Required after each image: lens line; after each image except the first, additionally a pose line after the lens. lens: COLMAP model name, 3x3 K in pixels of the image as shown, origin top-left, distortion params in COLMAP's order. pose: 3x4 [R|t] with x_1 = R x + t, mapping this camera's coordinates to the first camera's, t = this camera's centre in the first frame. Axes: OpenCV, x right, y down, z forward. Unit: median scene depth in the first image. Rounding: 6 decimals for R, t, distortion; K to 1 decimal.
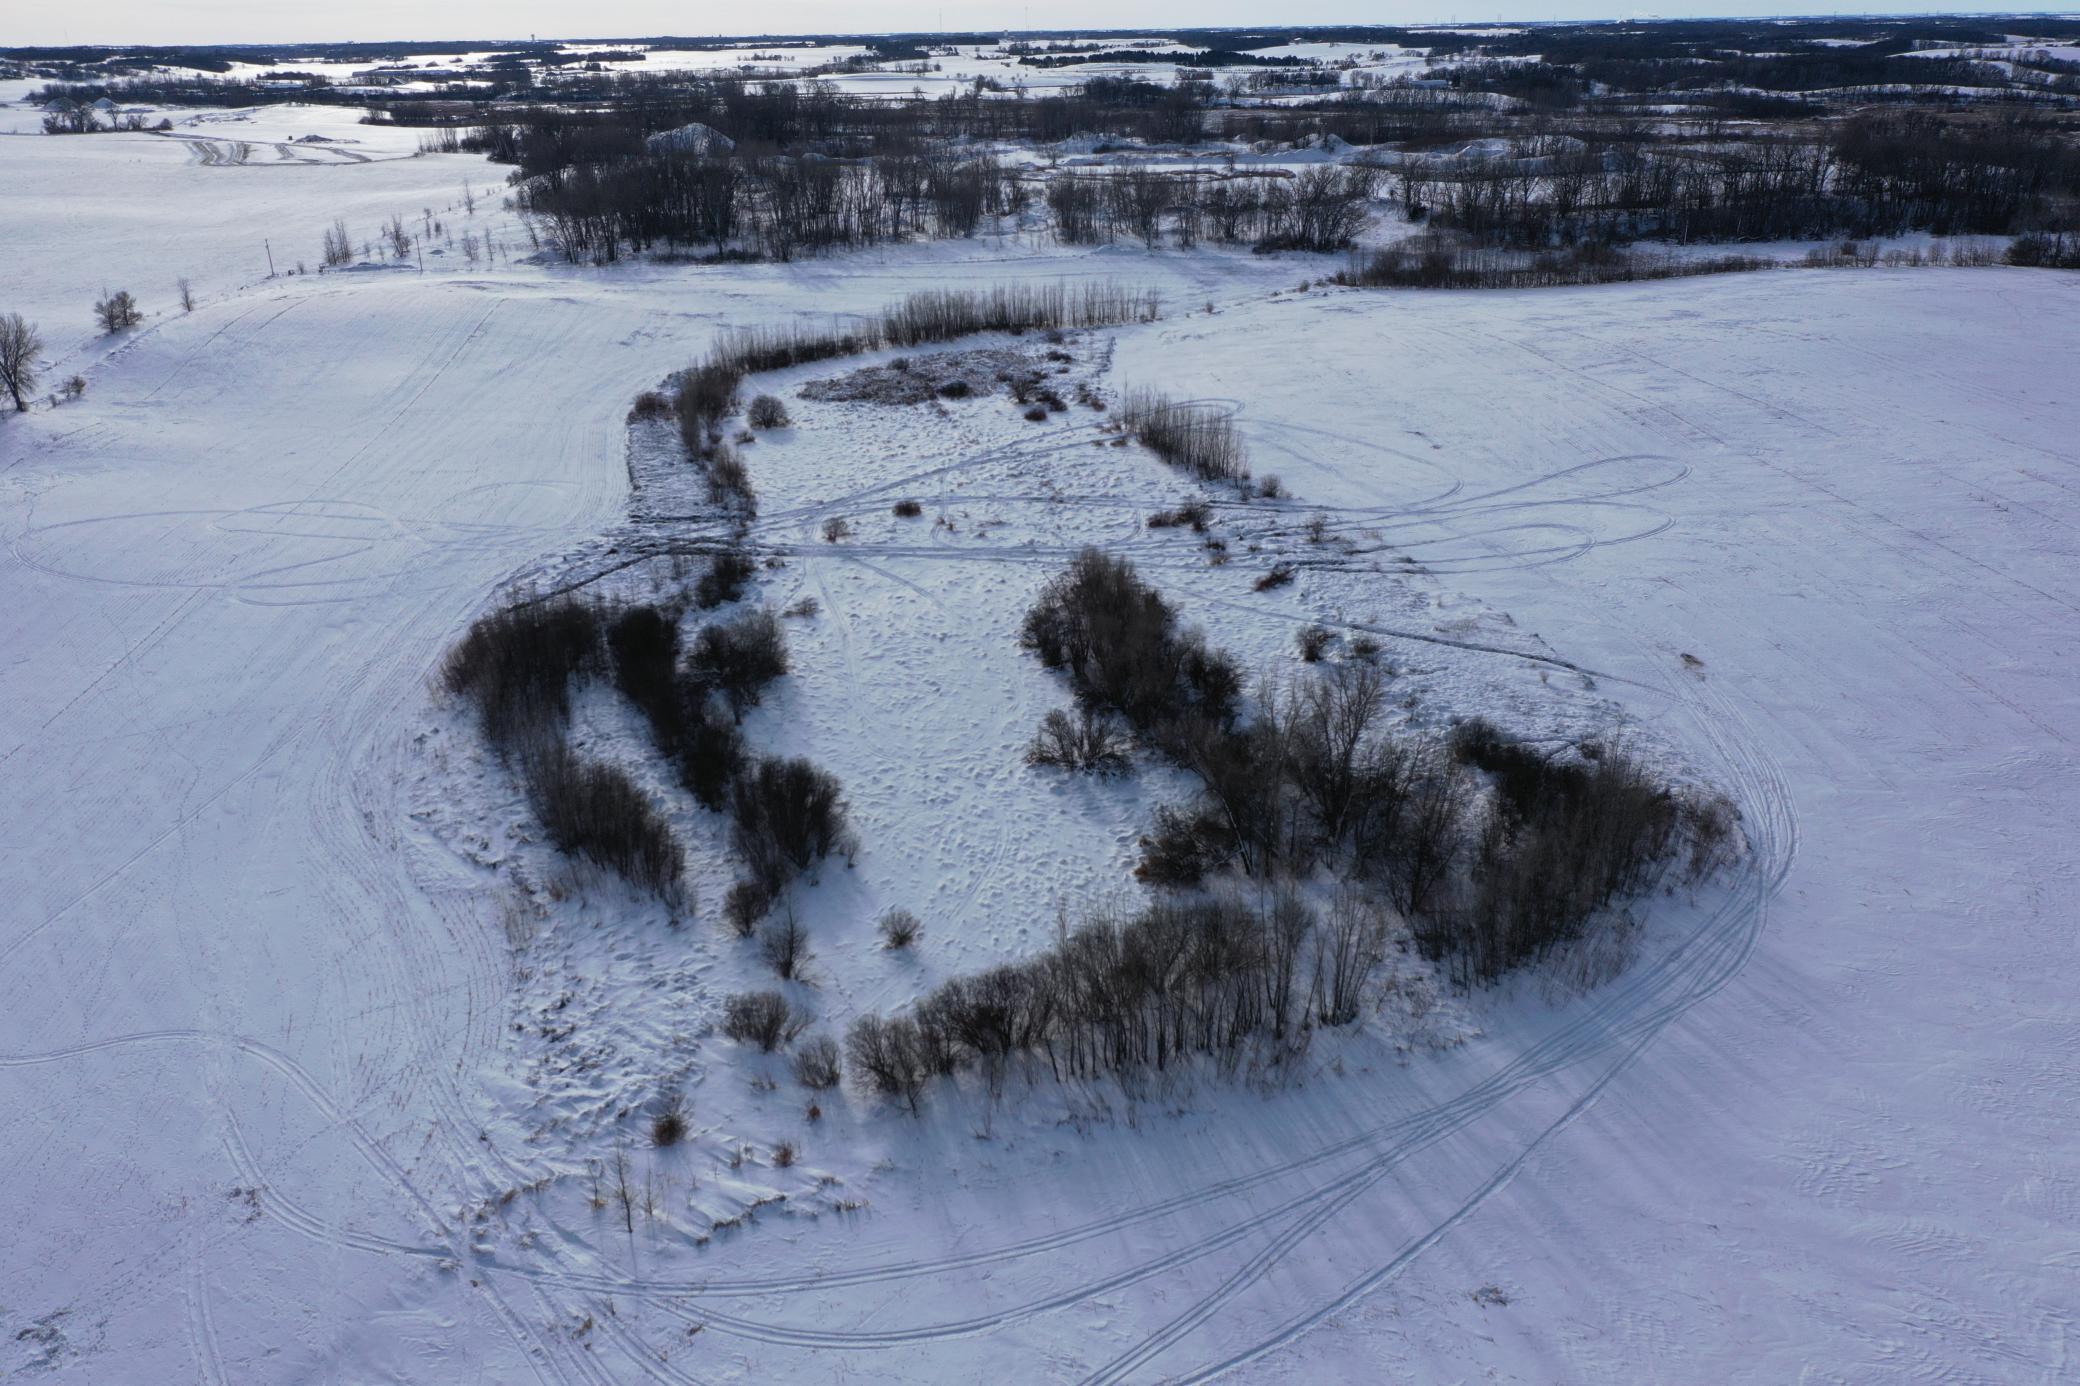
lens RADIAL K [[1612.9, 0, 1038.2], [0, 1612.9, 701.8], [0, 0, 1]] dist [-0.007423, 0.012770]
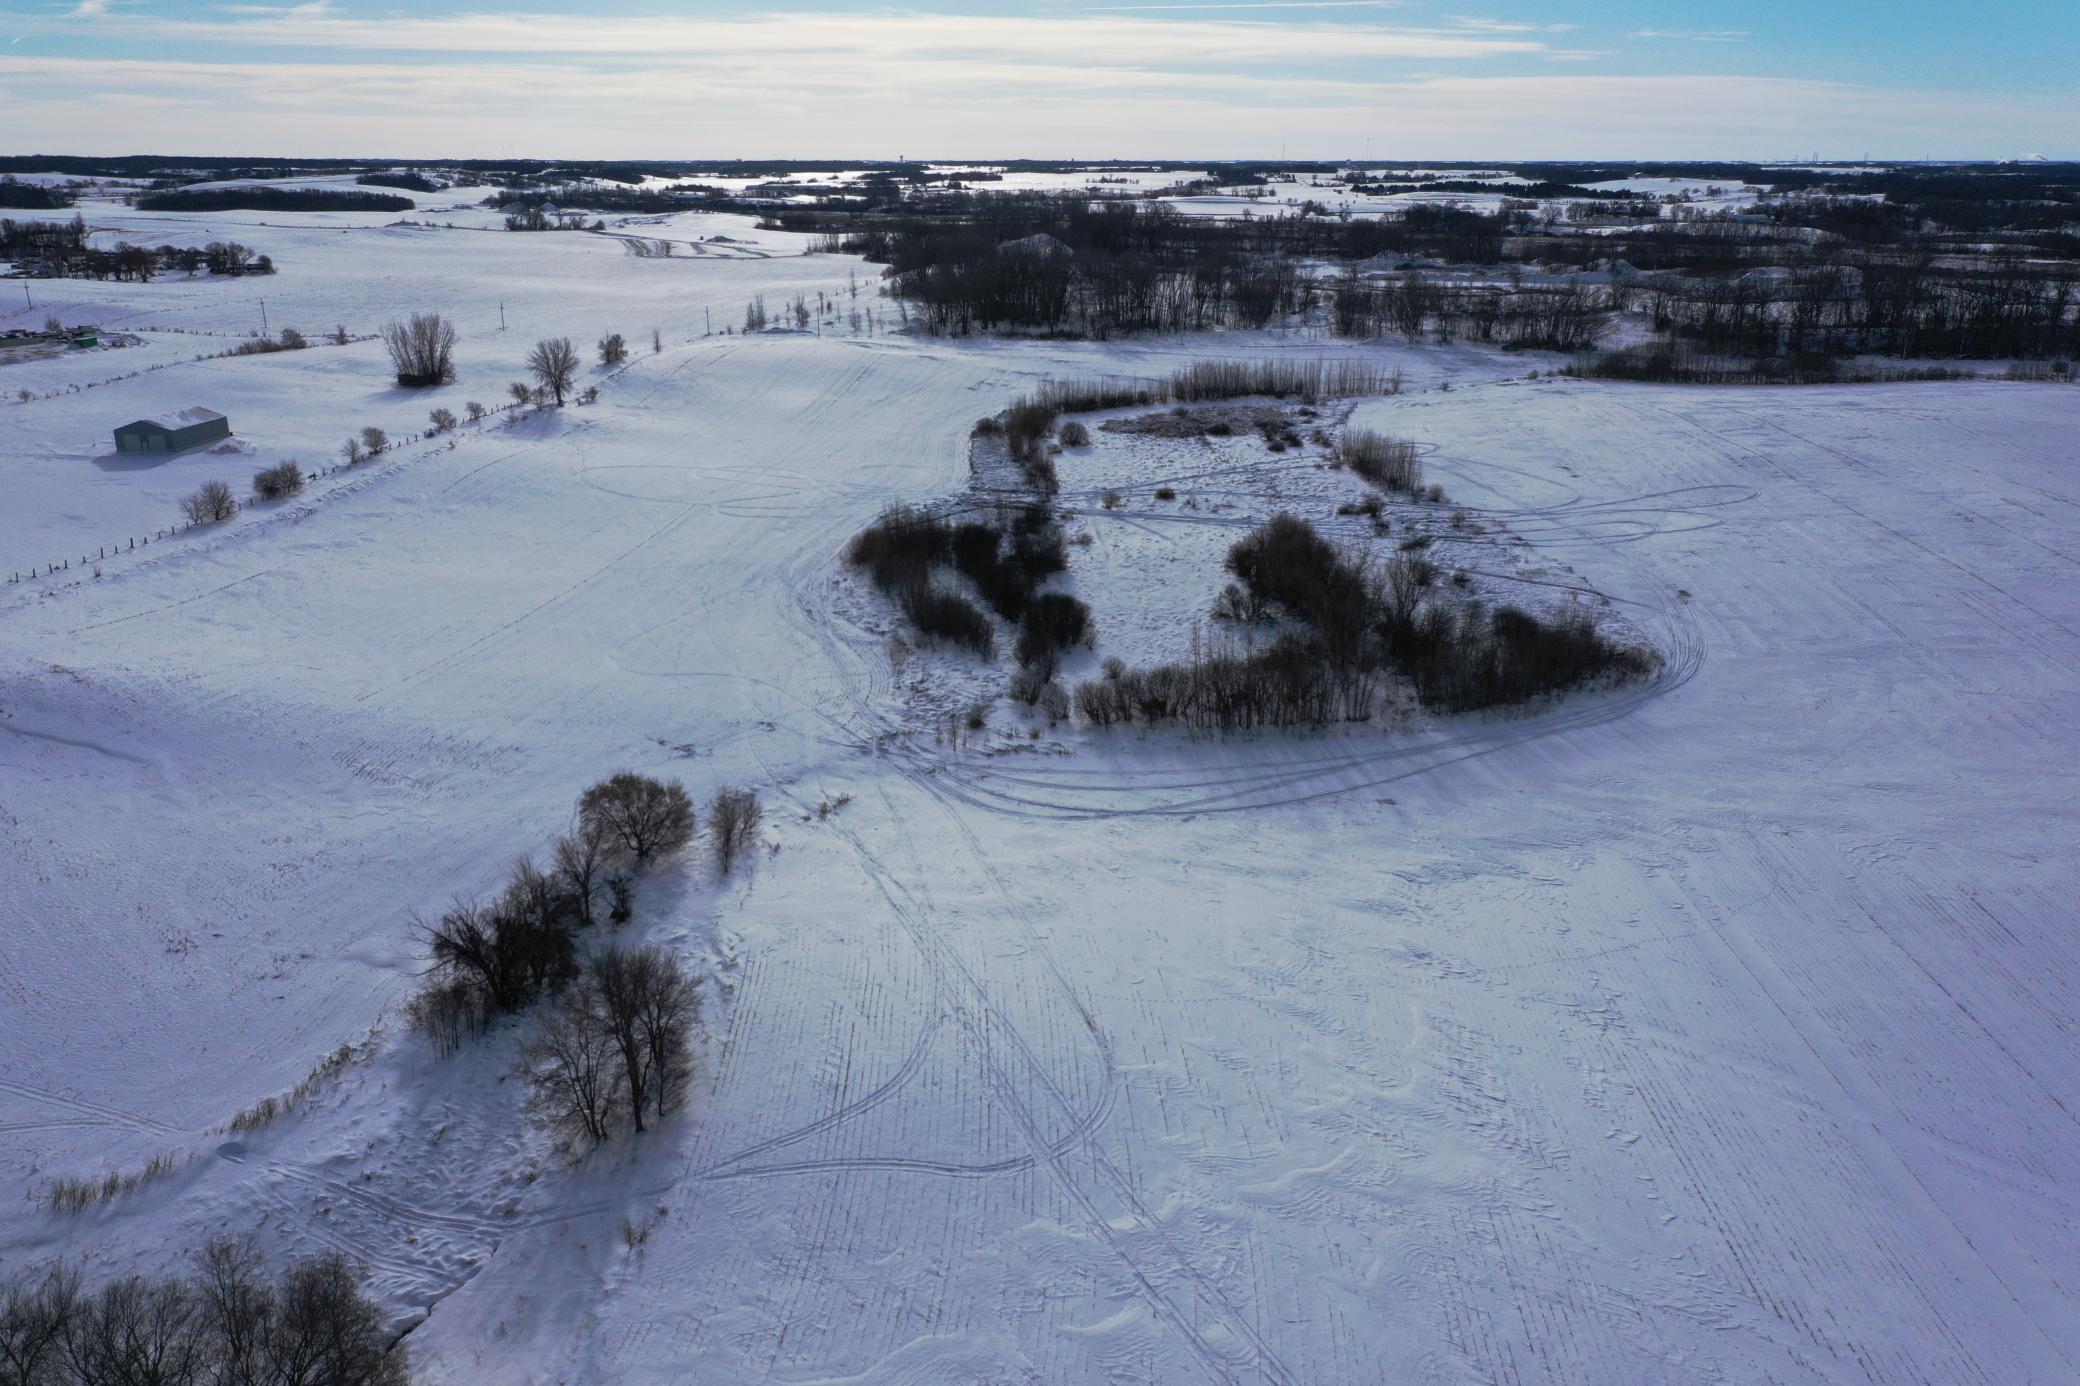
lens RADIAL K [[1619.6, 0, 1040.0], [0, 1619.6, 693.0], [0, 0, 1]] dist [-0.012900, 0.019361]
pose [[0.979946, 0.078054, -0.183342, 0.070417], [-0.091570, 0.993580, -0.066438, 0.130909], [0.176979, 0.081894, 0.980802, -0.316797]]
